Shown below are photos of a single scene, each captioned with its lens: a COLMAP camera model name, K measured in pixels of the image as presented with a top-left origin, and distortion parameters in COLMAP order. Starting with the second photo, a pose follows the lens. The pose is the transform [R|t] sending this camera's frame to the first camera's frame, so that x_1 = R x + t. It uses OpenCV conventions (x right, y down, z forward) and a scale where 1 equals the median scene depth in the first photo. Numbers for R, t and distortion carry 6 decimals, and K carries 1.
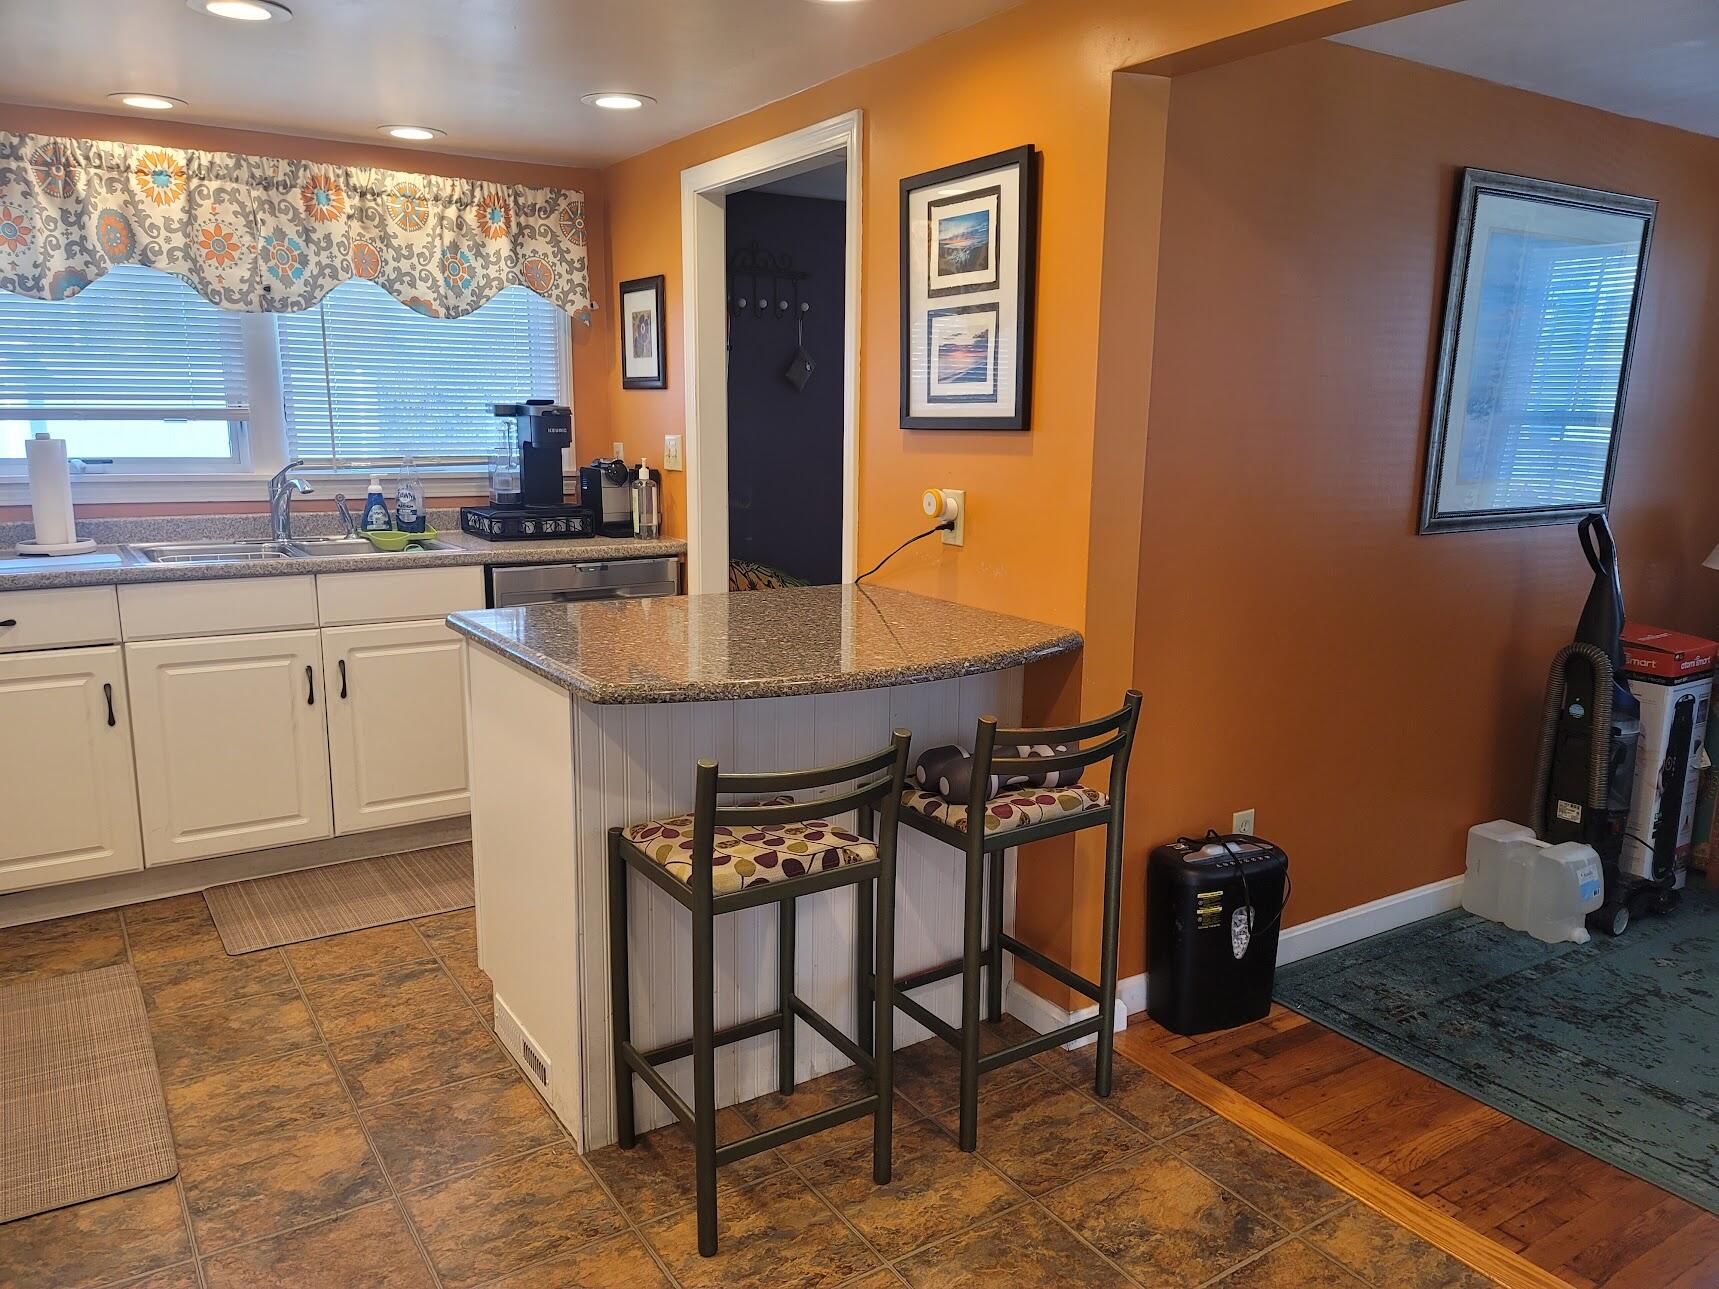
lens RADIAL K [[1249.7, 0, 876.5], [0, 1249.7, 663.1], [0, 0, 1]] dist [0.103671, -0.111218]
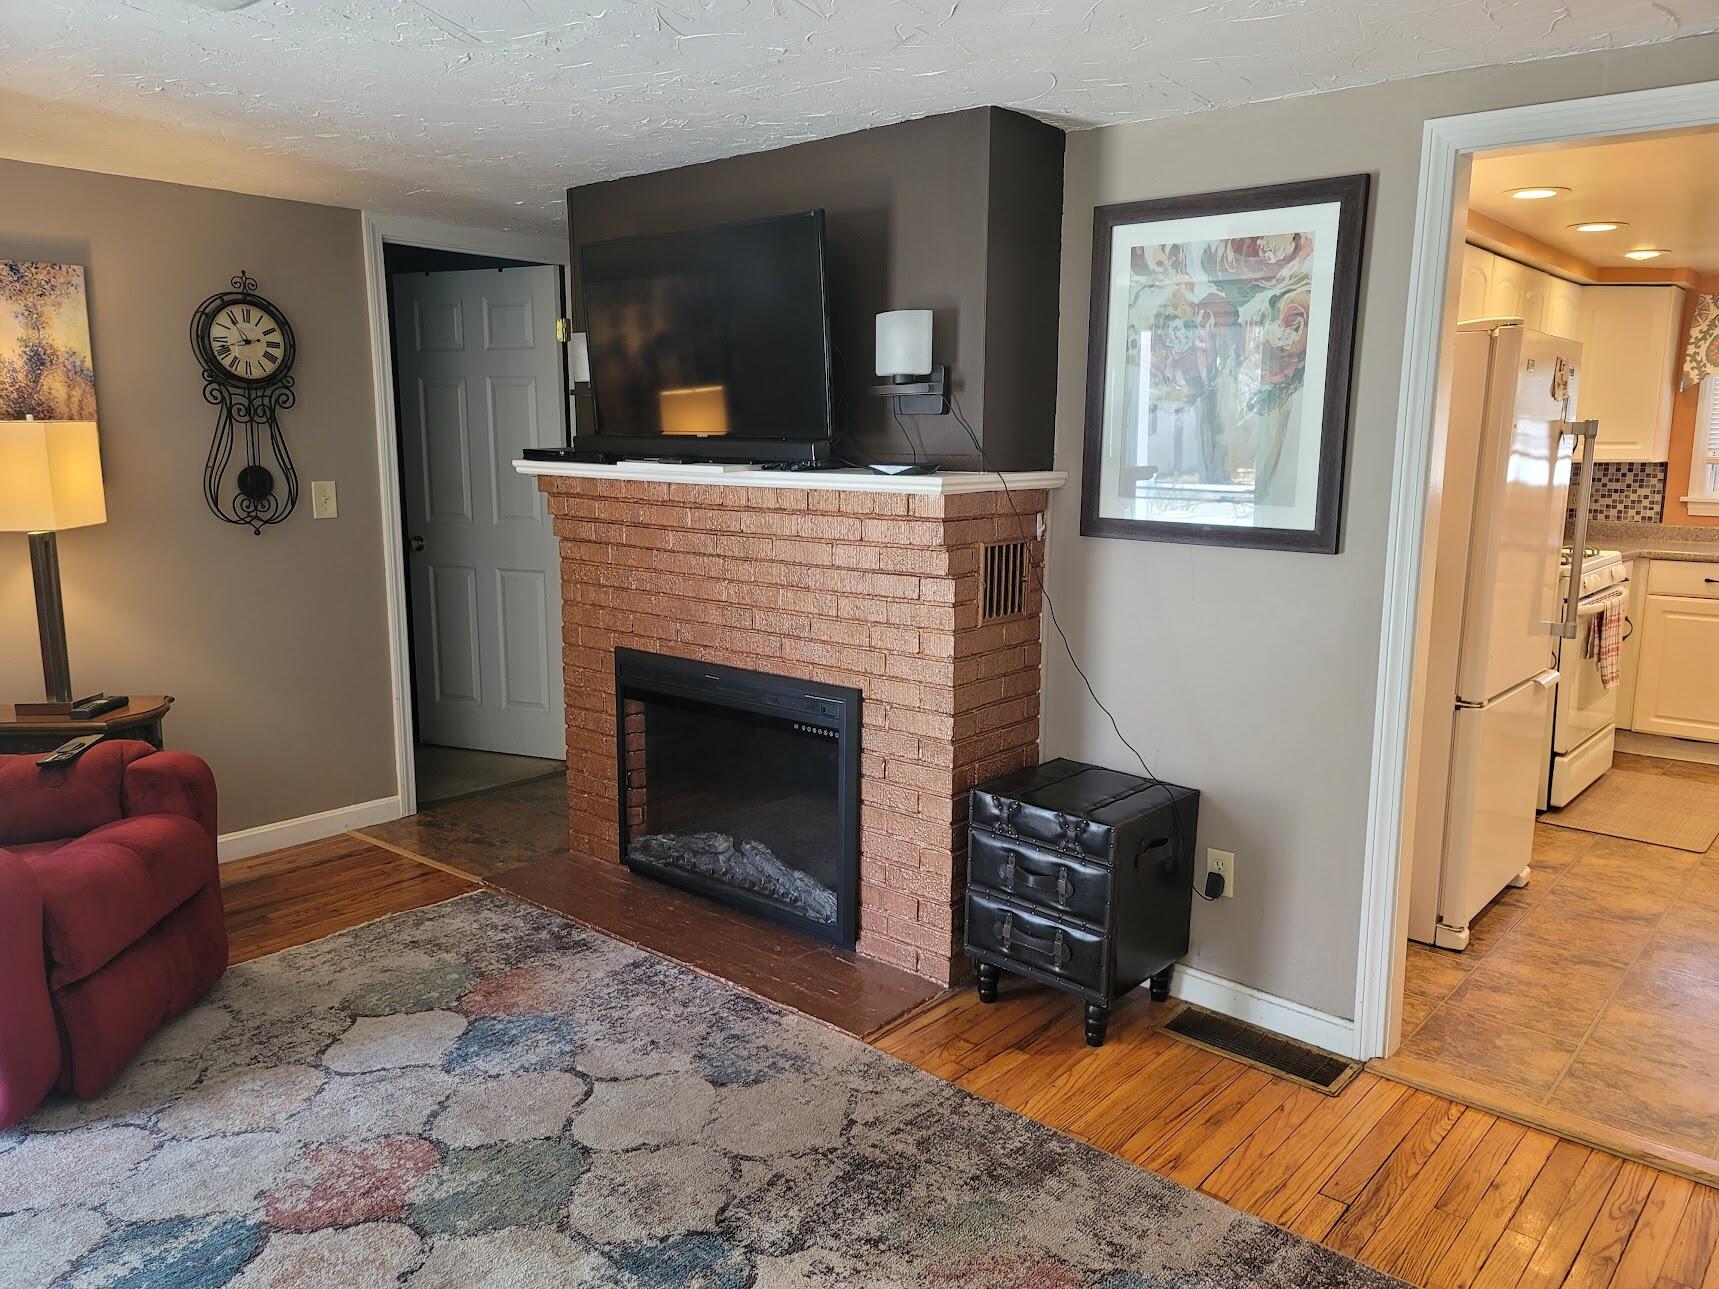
lens RADIAL K [[1261.0, 0, 858.0], [0, 1261.0, 647.7], [0, 0, 1]] dist [0.101477, -0.105470]
pose [[0.270858, 0.148093, -0.951160, 0.589903], [-0.193142, 0.976363, 0.097017, 0.099654], [0.943044, 0.157431, 0.293059, -0.530093]]
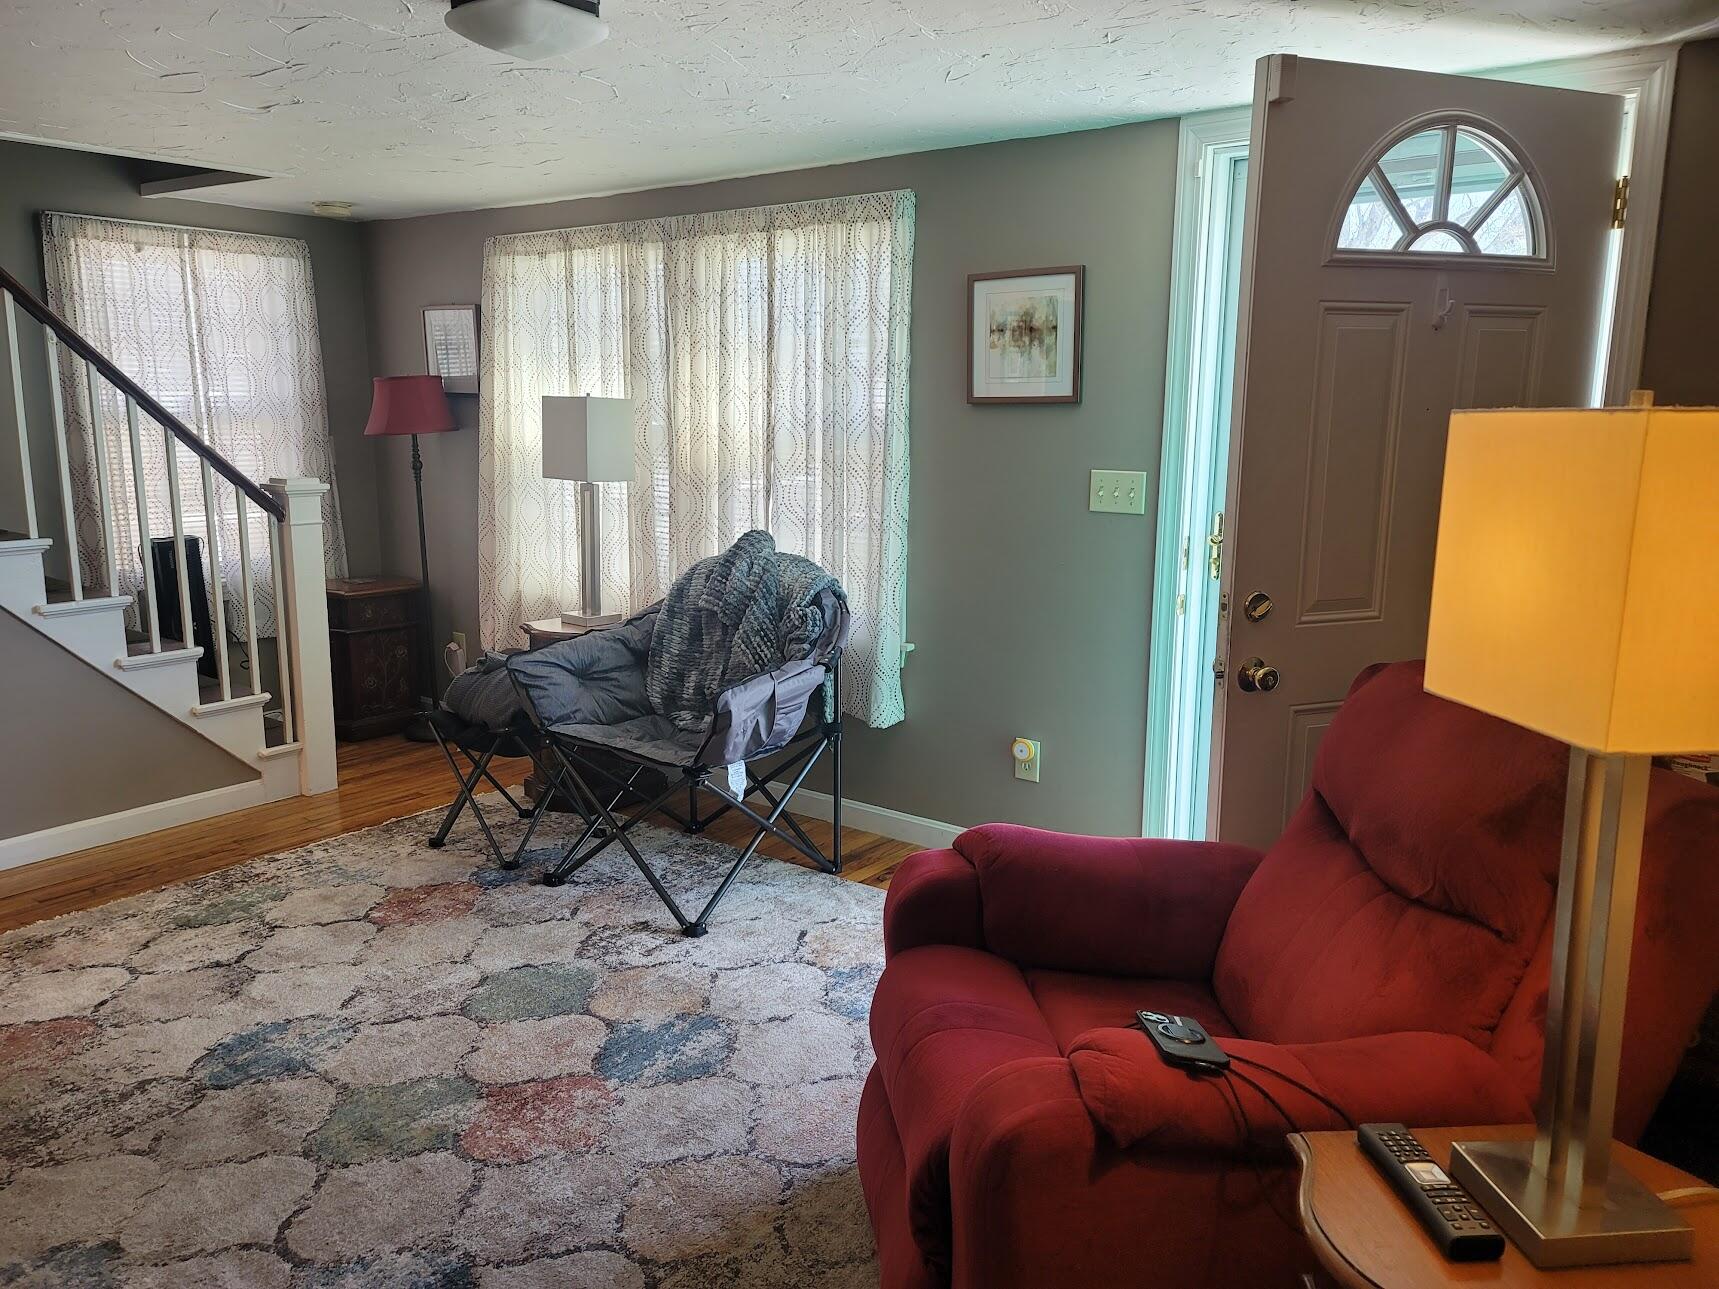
lens RADIAL K [[1261.0, 0, 858.0], [0, 1261.0, 647.7], [0, 0, 1]] dist [0.101477, -0.105470]
pose [[-0.329099, -0.201593, 0.922526, -0.783569], [0.173029, 0.947532, 0.268783, 0.080113], [-0.928308, 0.248080, -0.276950, -0.570317]]
